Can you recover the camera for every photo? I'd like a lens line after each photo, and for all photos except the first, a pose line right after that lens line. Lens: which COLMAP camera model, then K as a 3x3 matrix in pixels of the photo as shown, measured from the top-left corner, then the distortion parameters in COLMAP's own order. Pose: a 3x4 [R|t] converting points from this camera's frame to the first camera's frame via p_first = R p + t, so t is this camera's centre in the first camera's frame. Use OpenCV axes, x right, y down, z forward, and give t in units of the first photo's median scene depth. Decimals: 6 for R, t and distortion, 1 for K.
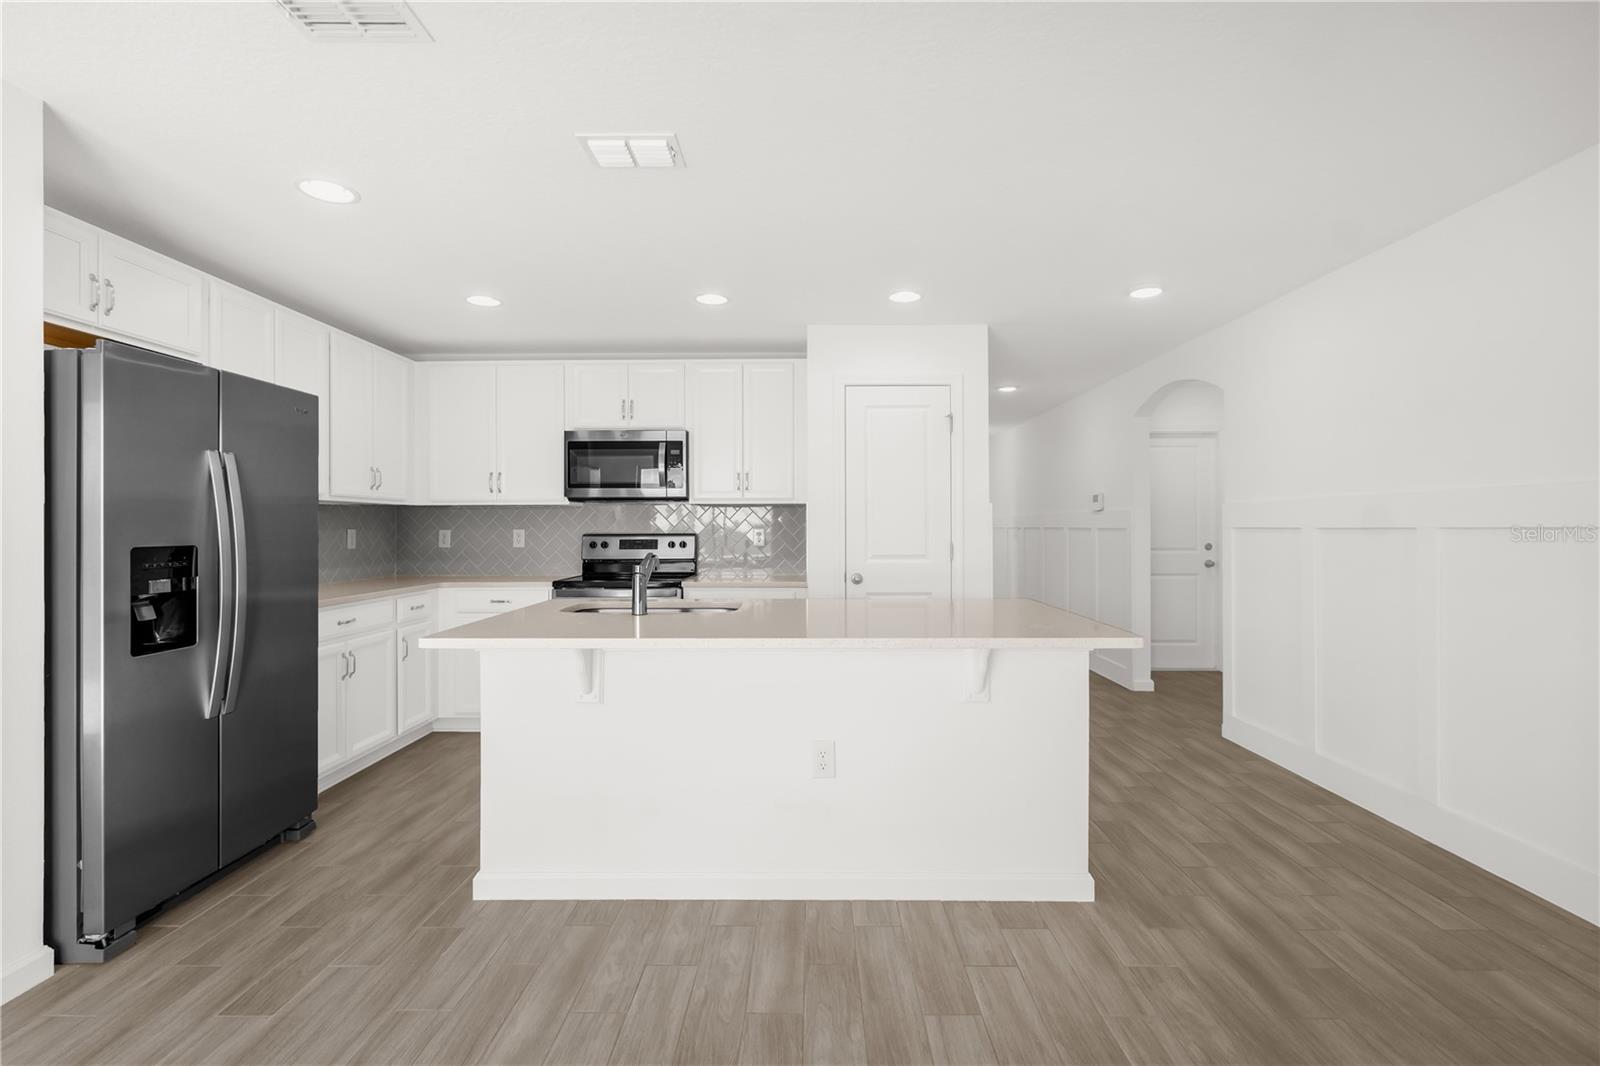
lens RADIAL K [[714.8, 0, 803.6], [0, 714.8, 527.1], [0, 0, 1]] dist [0.002186, 0.000094]
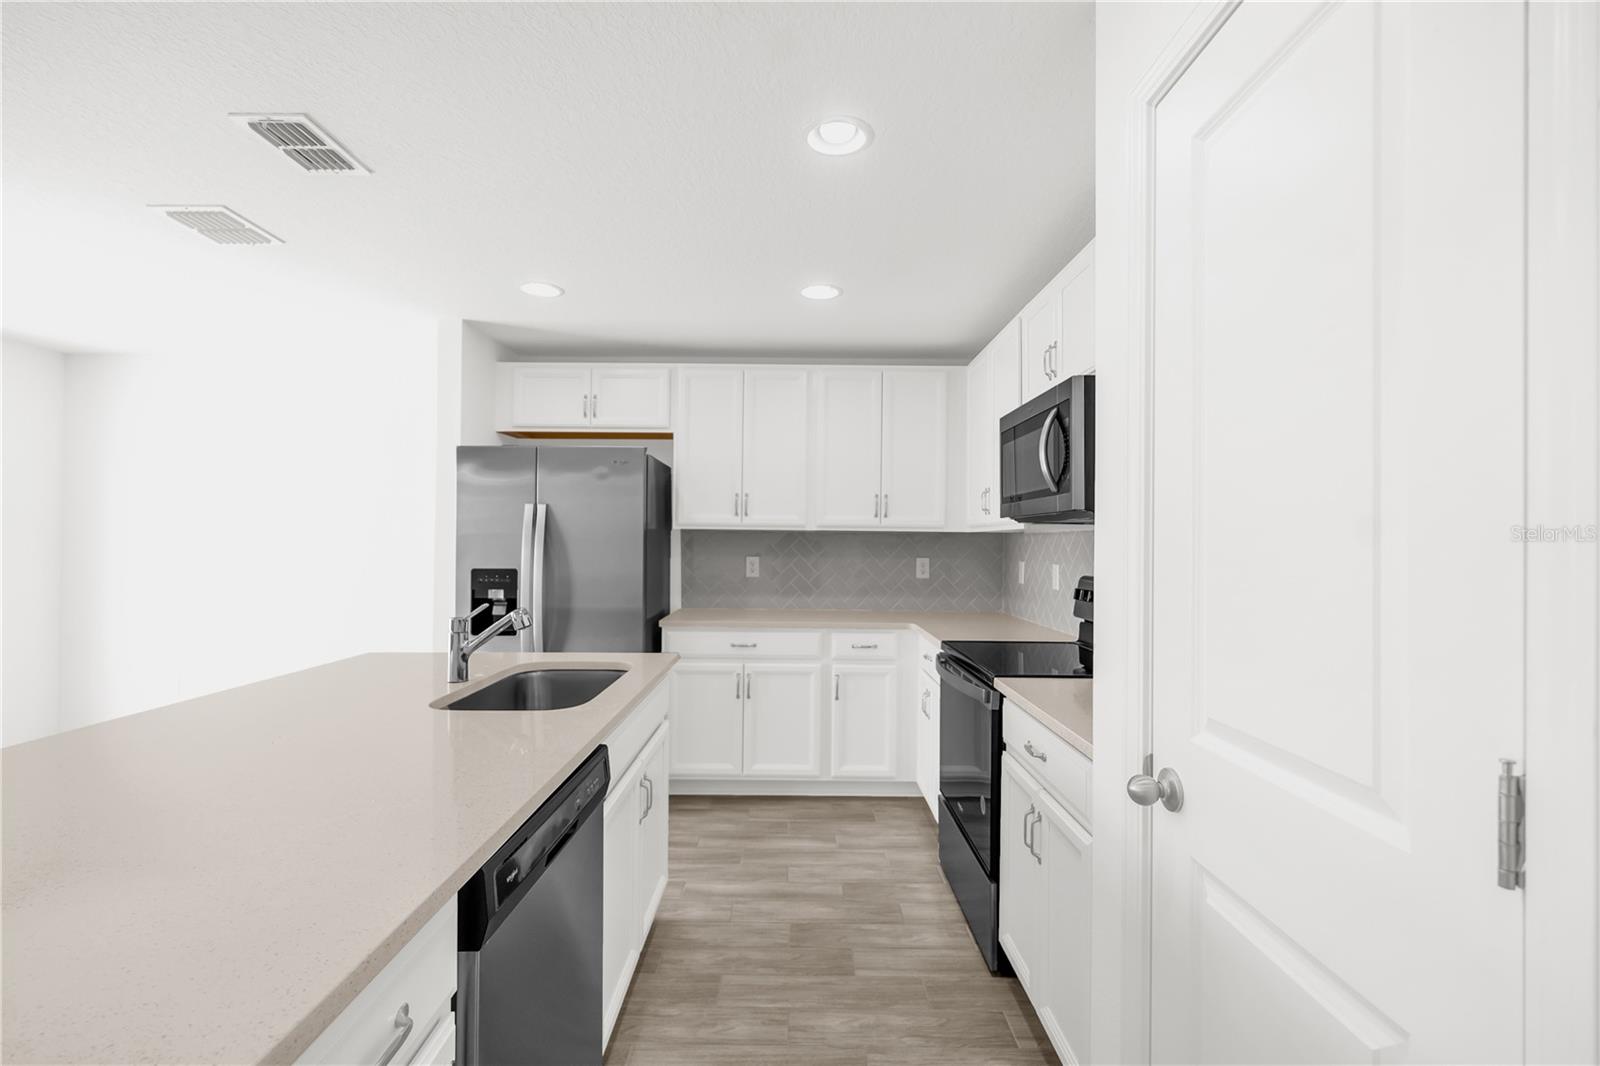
lens RADIAL K [[714.8, 0, 808.3], [0, 714.8, 538.6], [0, 0, 1]] dist [0.002186, 0.000094]
pose [[0.022432, -0.009721, -0.999701, 0.397421], [-0.005855, 0.999934, -0.009855, -0.015800], [0.999731, 0.006075, 0.022374, 0.980562]]
